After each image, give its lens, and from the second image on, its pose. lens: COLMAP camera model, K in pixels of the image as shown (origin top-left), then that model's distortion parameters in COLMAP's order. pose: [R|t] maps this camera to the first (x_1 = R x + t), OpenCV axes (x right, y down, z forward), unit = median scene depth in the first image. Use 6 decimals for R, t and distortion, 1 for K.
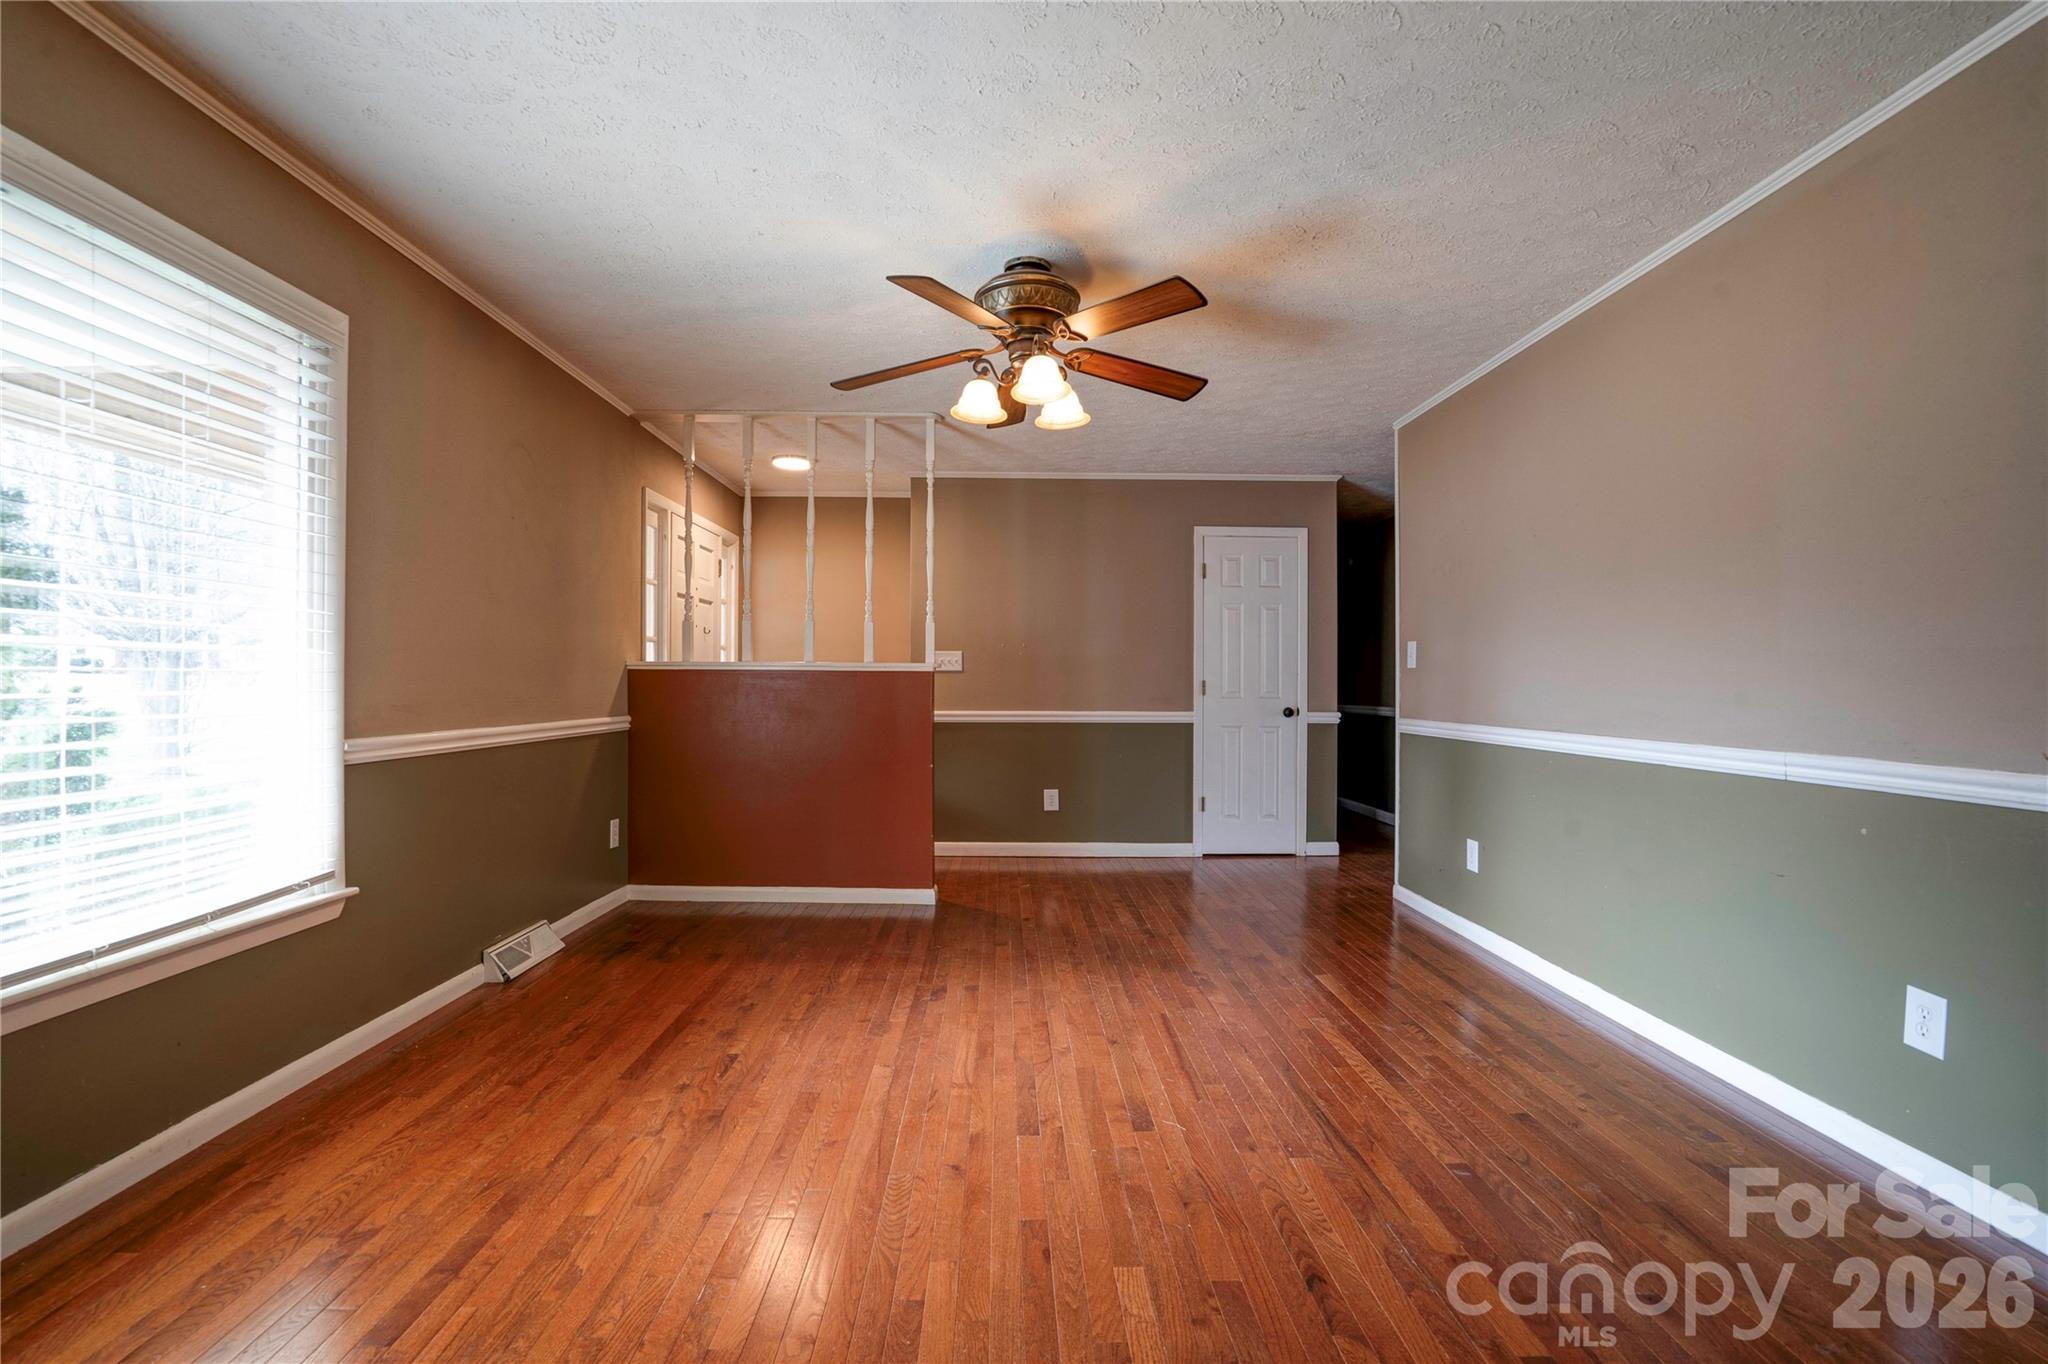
lens RADIAL K [[948.5, 0, 1020.7], [0, 948.5, 682.1], [0, 0, 1]] dist [-0.003667, 0.006919]
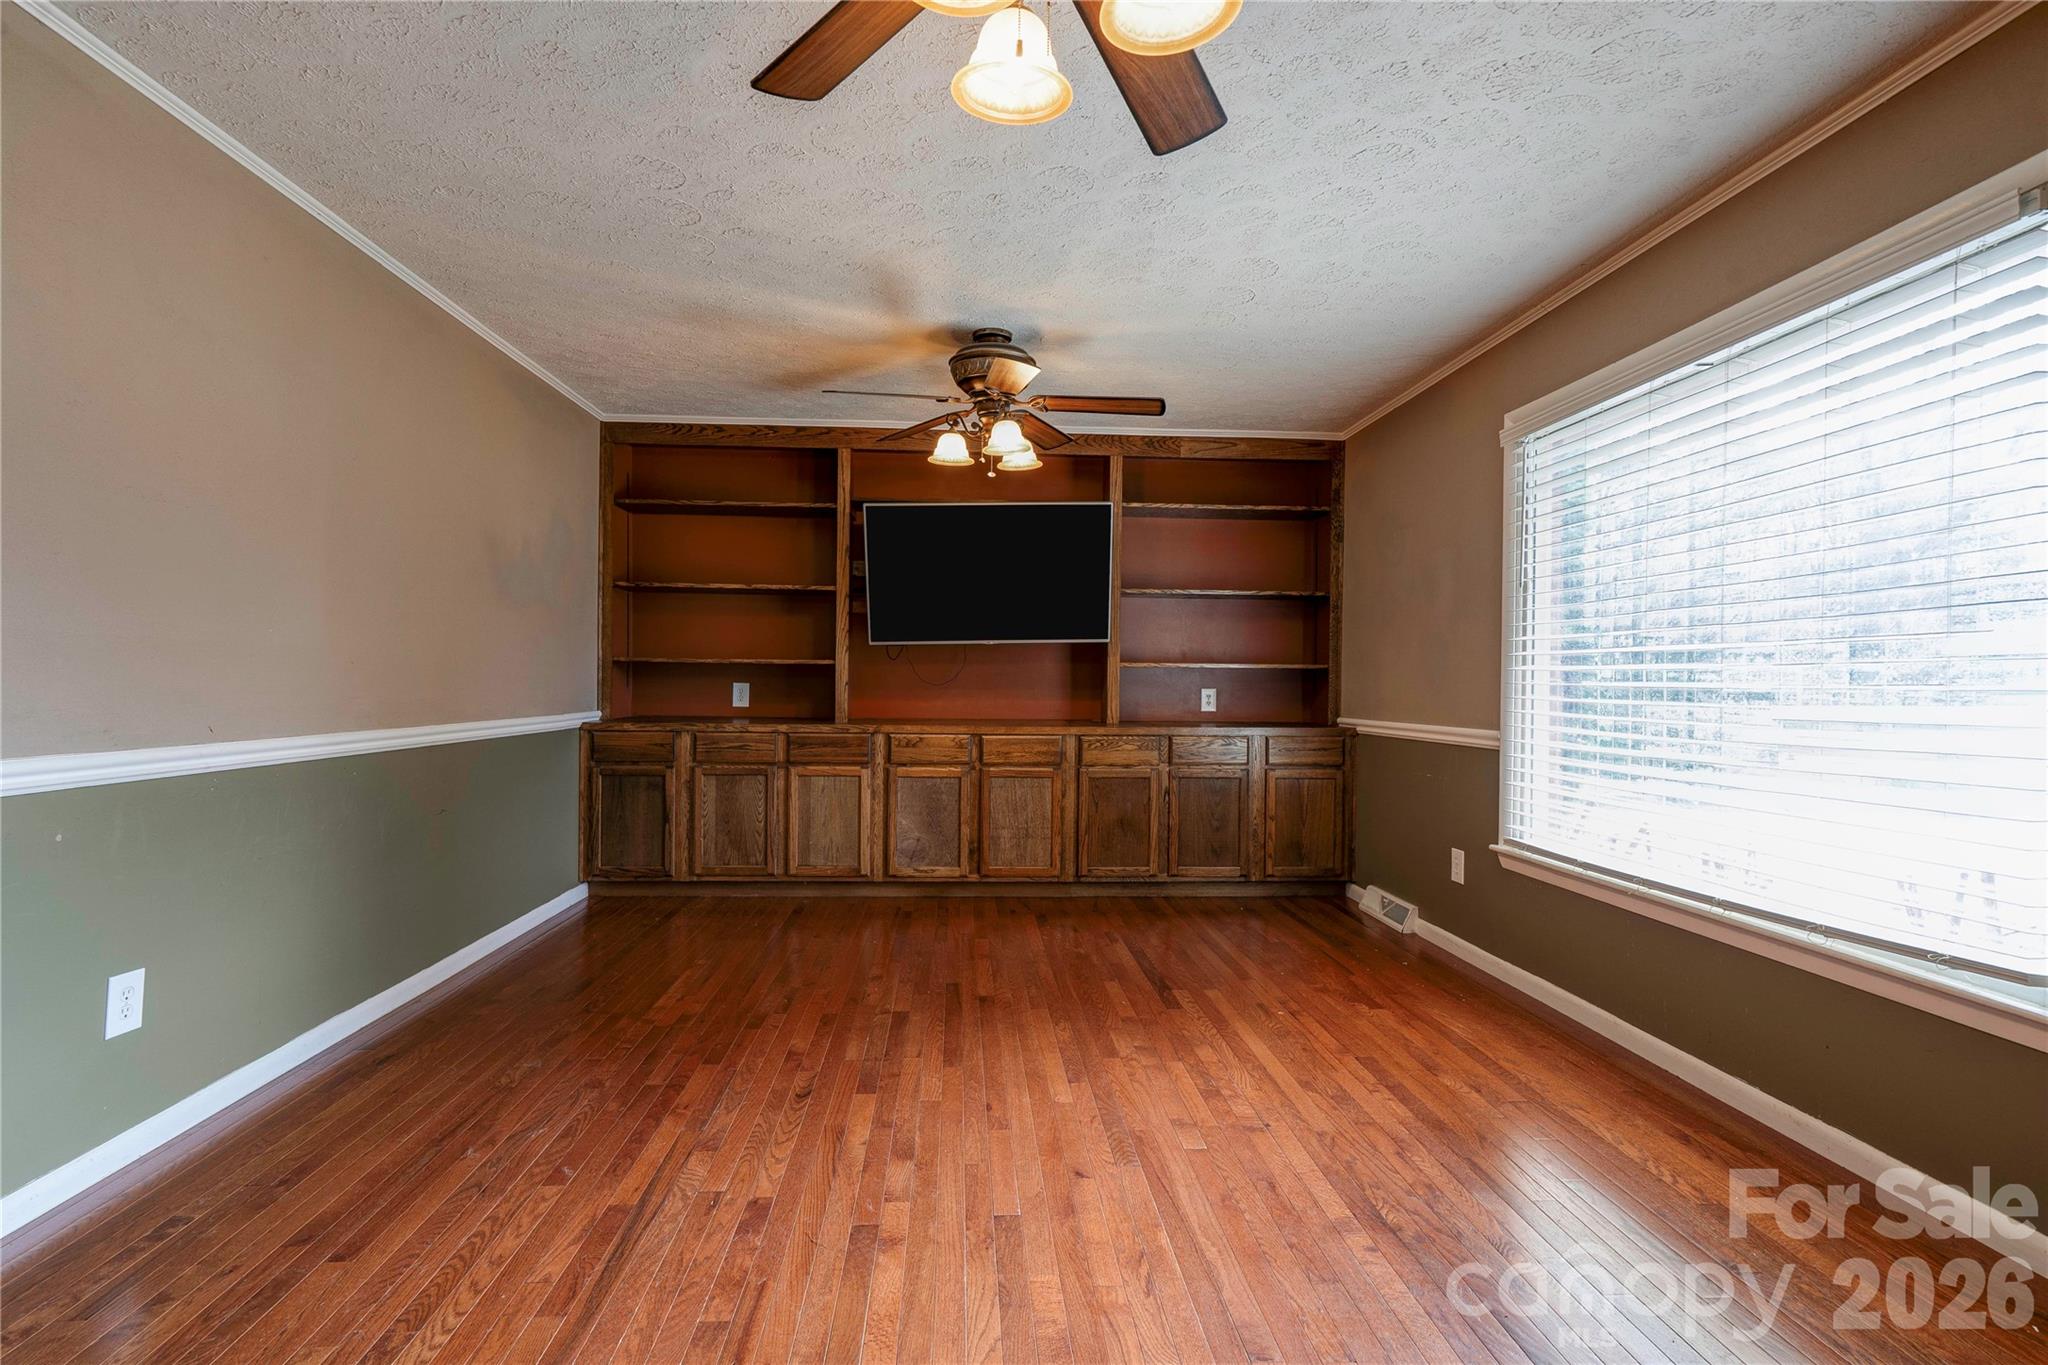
lens RADIAL K [[948.5, 0, 1021.0], [0, 948.5, 685.8], [0, 0, 1]] dist [-0.003667, 0.006919]
pose [[-0.998676, -0.015127, -0.049170, 0.049432], [-0.014943, 0.999880, -0.004108, 0.008019], [0.049227, -0.003368, -0.998782, 2.057196]]
